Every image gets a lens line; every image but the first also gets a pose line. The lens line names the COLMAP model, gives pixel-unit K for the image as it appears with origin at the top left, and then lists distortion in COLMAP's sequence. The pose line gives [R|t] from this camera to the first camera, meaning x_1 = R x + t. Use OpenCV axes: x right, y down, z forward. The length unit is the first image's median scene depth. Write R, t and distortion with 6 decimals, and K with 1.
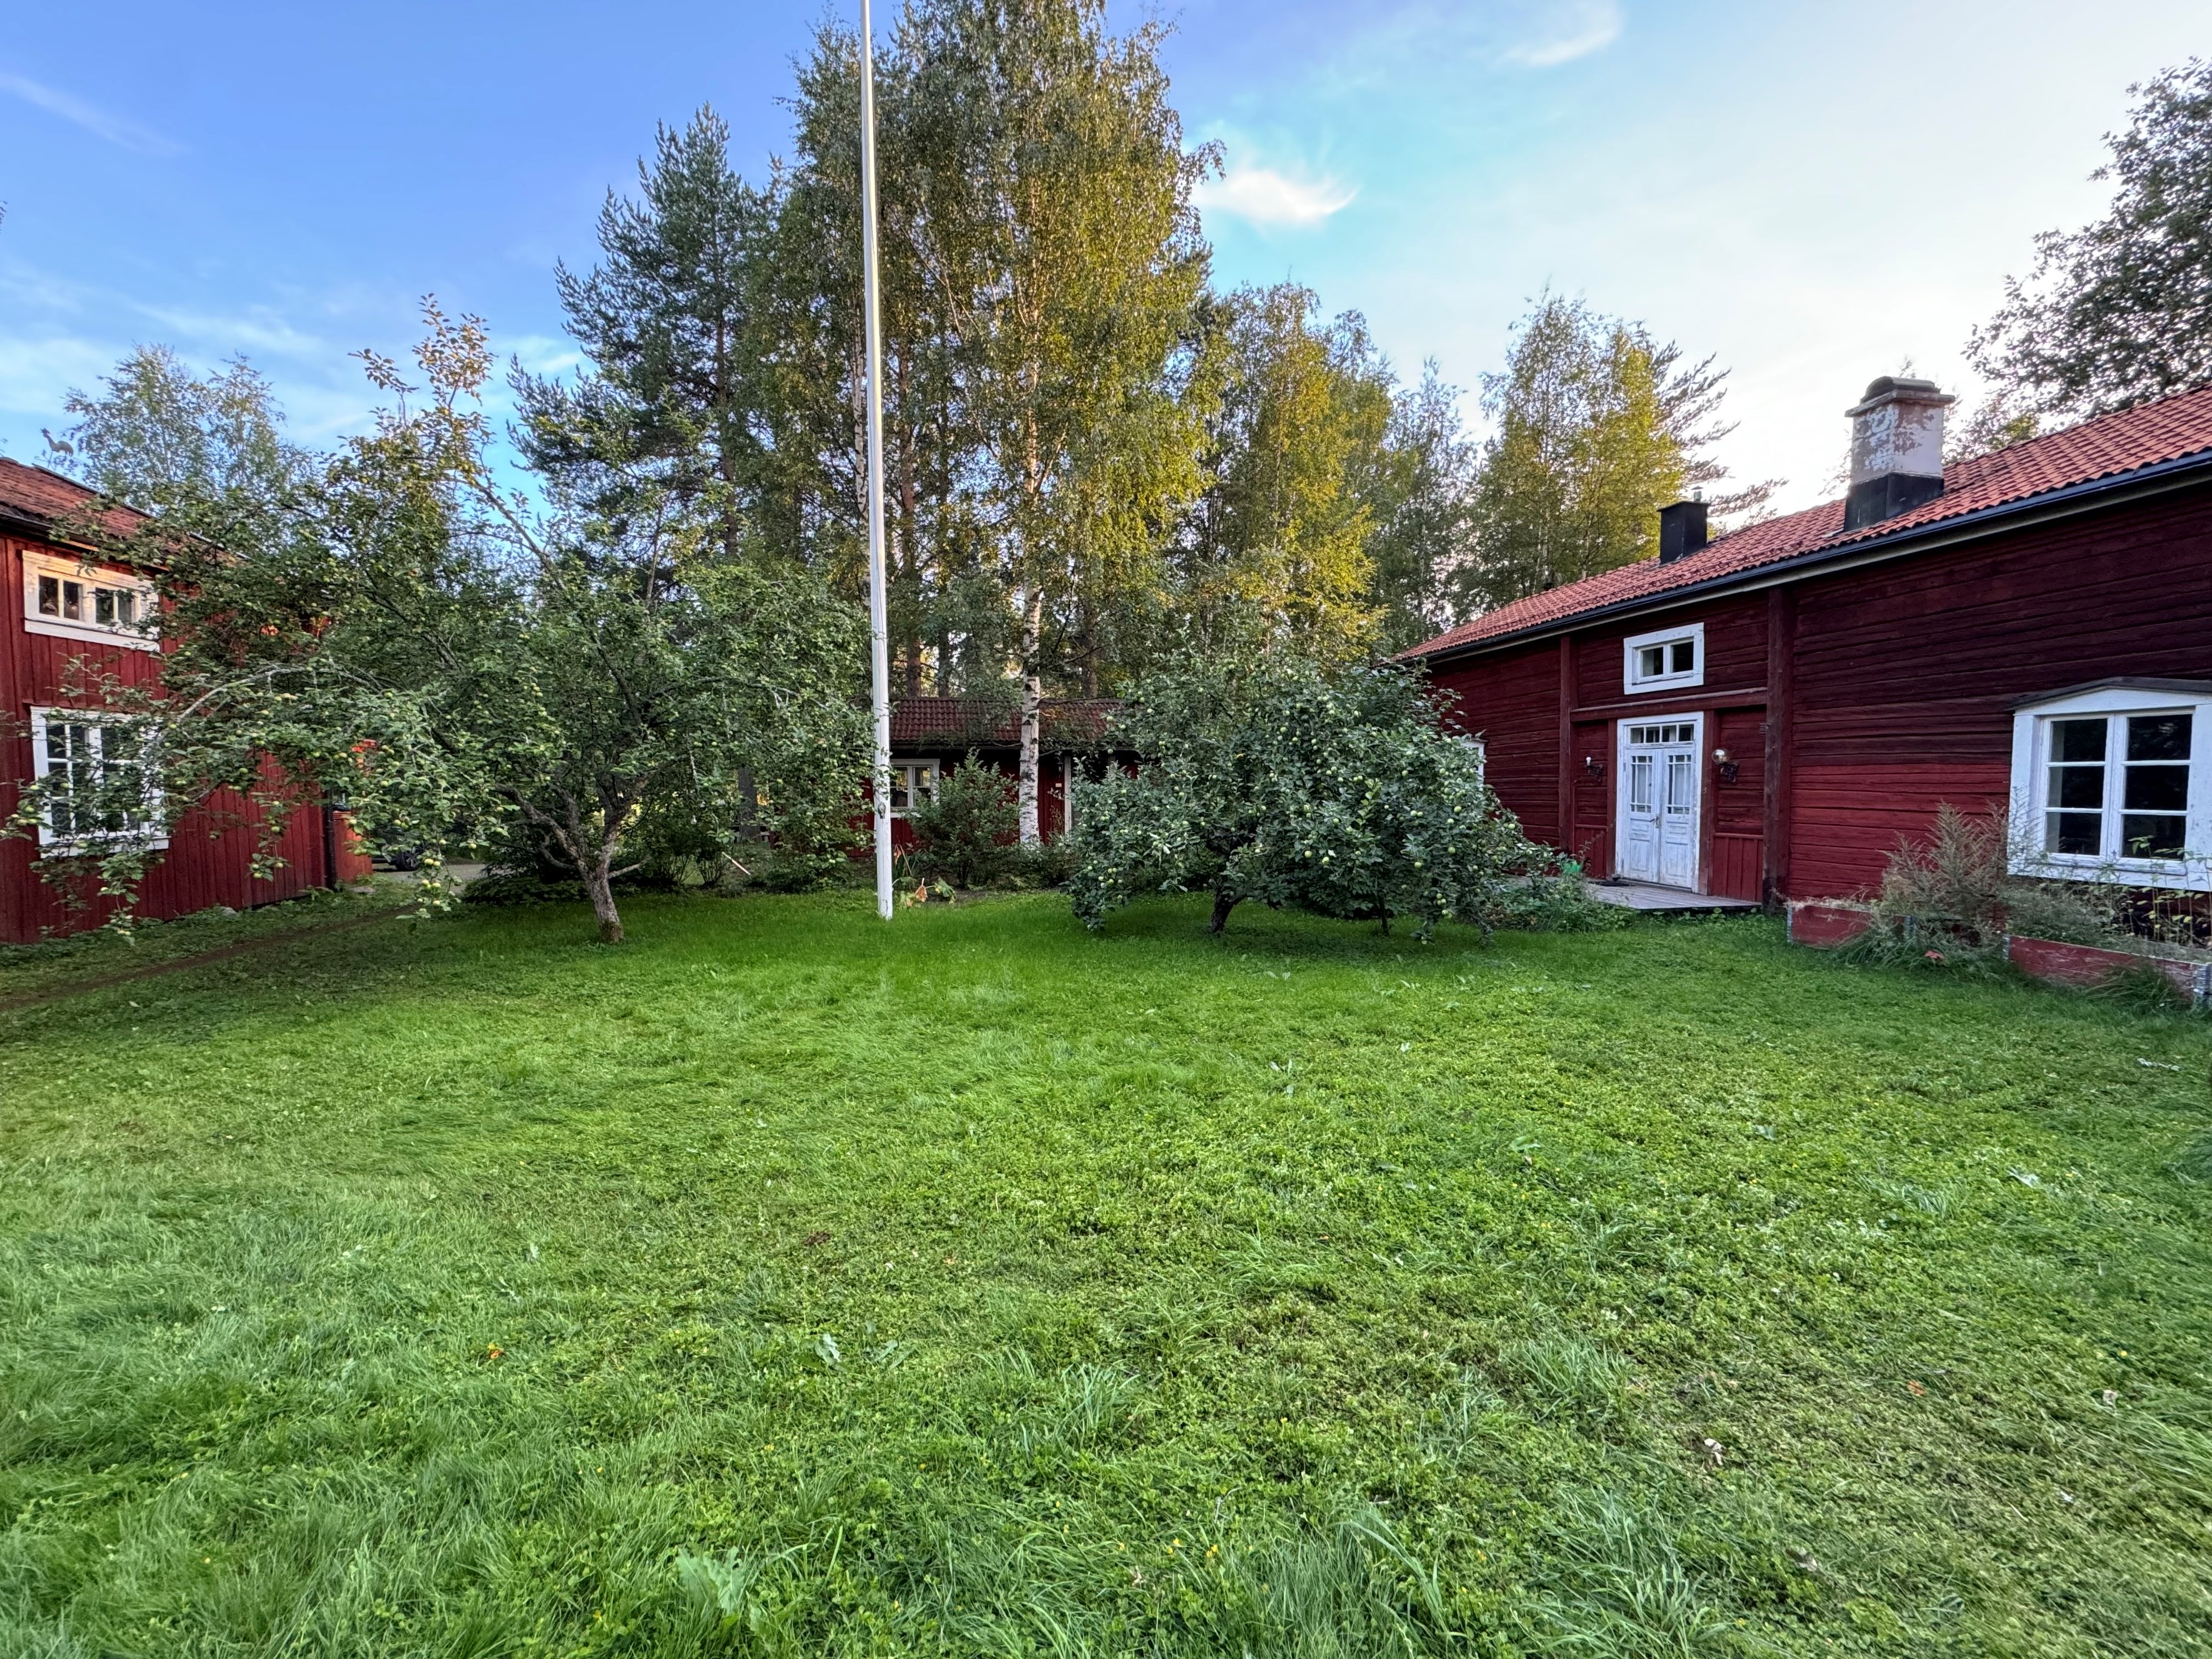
lens RADIAL K [[873.3, 0, 1115.2], [0, 873.3, 823.9], [0, 0, 1]] dist [-0.006601, -0.000441]
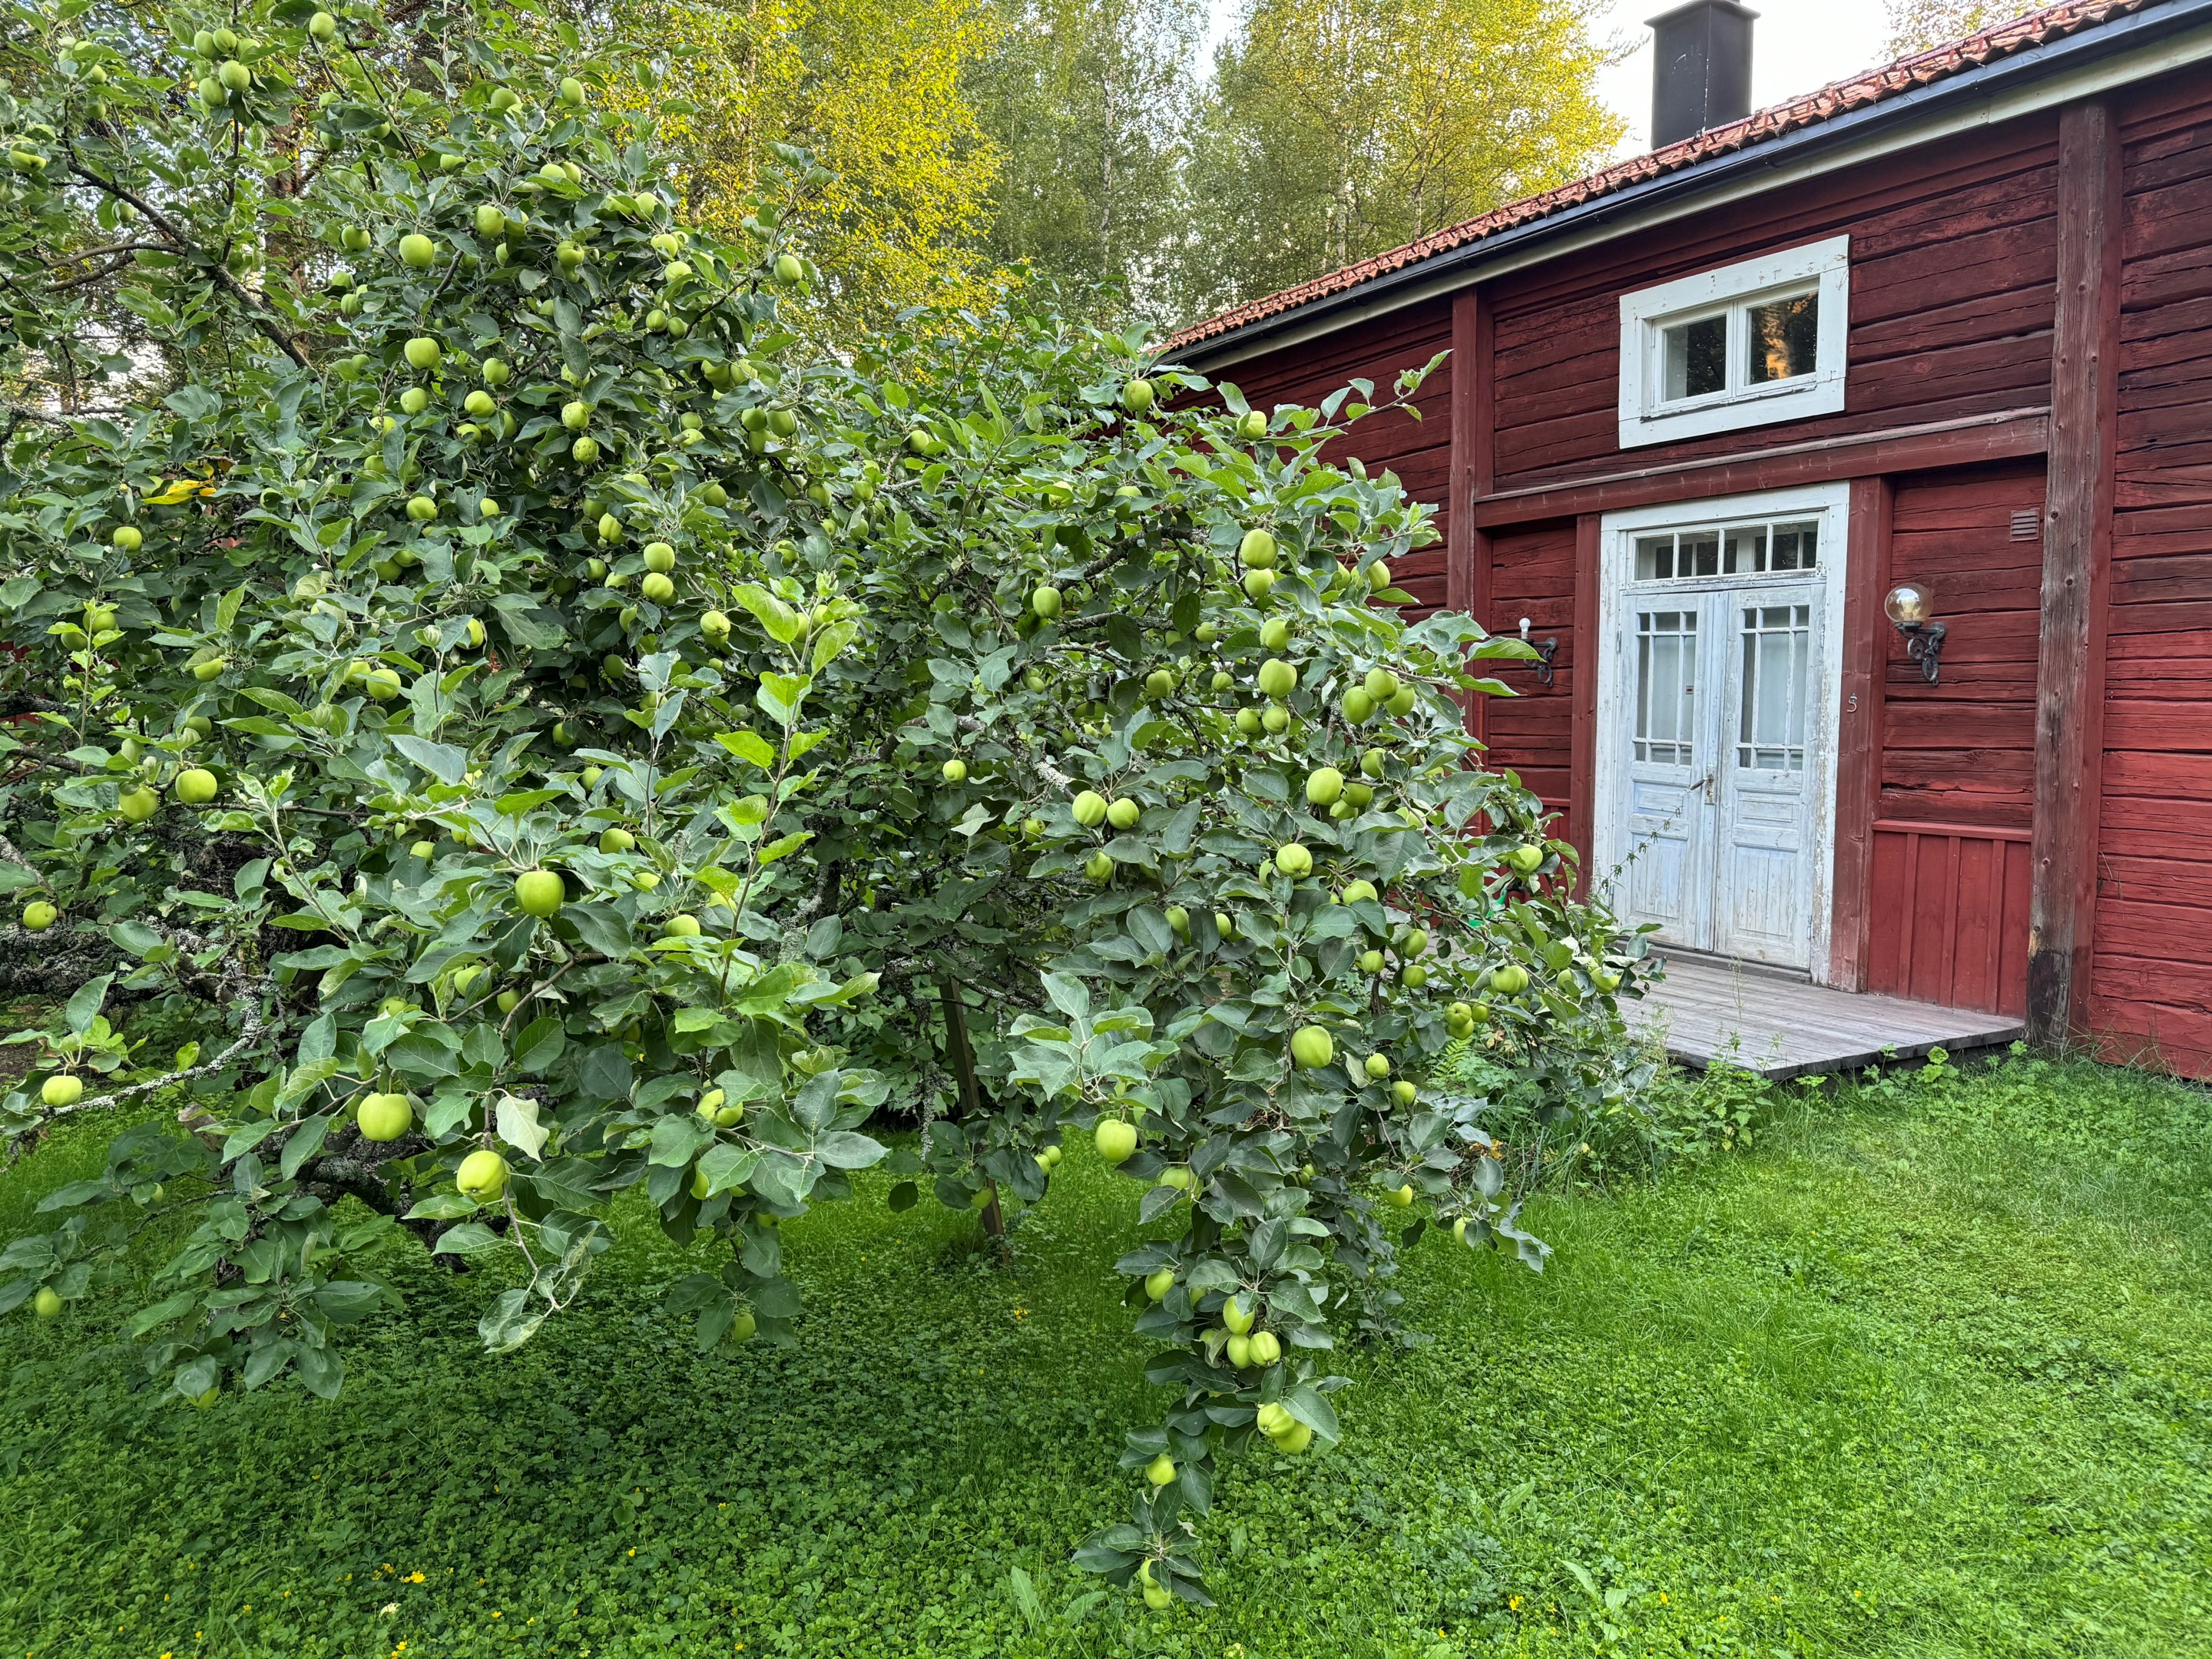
lens RADIAL K [[1583.5, 0, 1109.8], [0, 1583.5, 833.2], [0, 0, 1]] dist [0.010107, -0.001741]
pose [[0.942329, -0.023303, 0.333875, 0.152553], [0.011034, 0.999194, 0.038595, -0.012365], [-0.334506, -0.032685, 0.941827, 0.444115]]
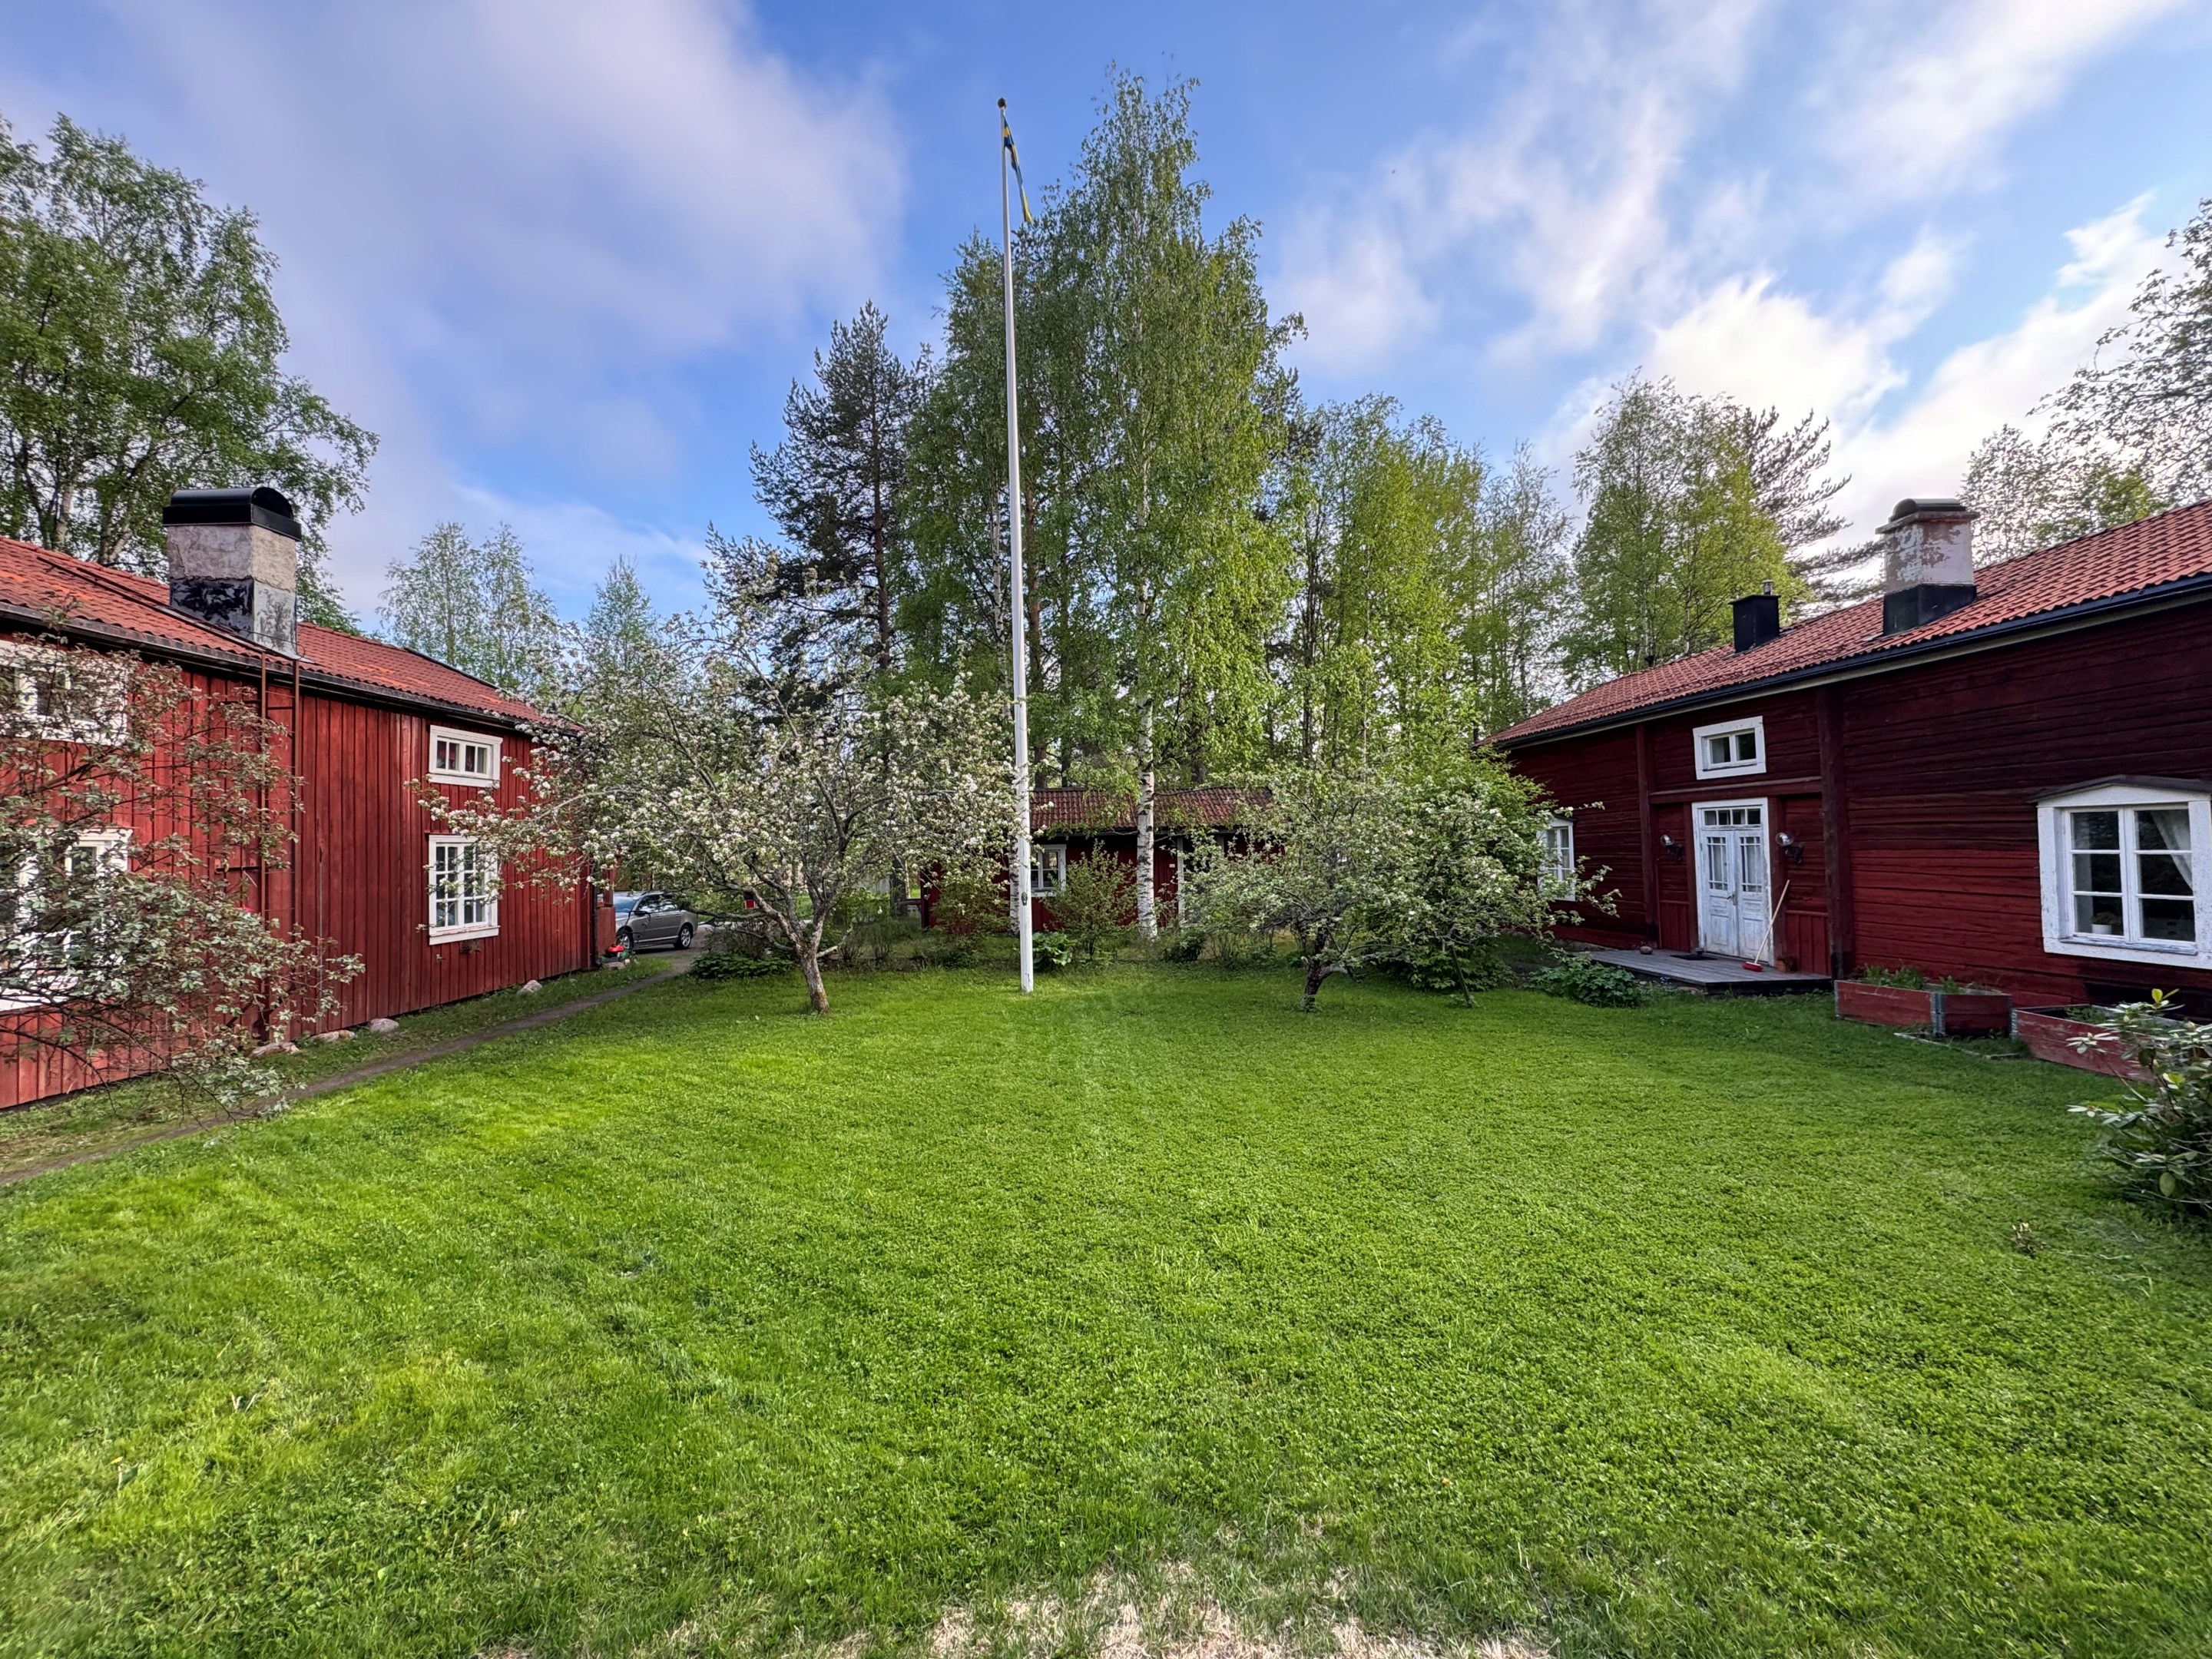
lens RADIAL K [[873.3, 0, 1115.1], [0, 873.3, 820.3], [0, 0, 1]] dist [-0.006601, -0.000441]
pose [[0.991840, -0.022214, -0.125538, 0.006113], [0.012290, 0.996776, -0.079285, -0.023262], [0.126895, 0.077095, 0.988916, -0.157808]]
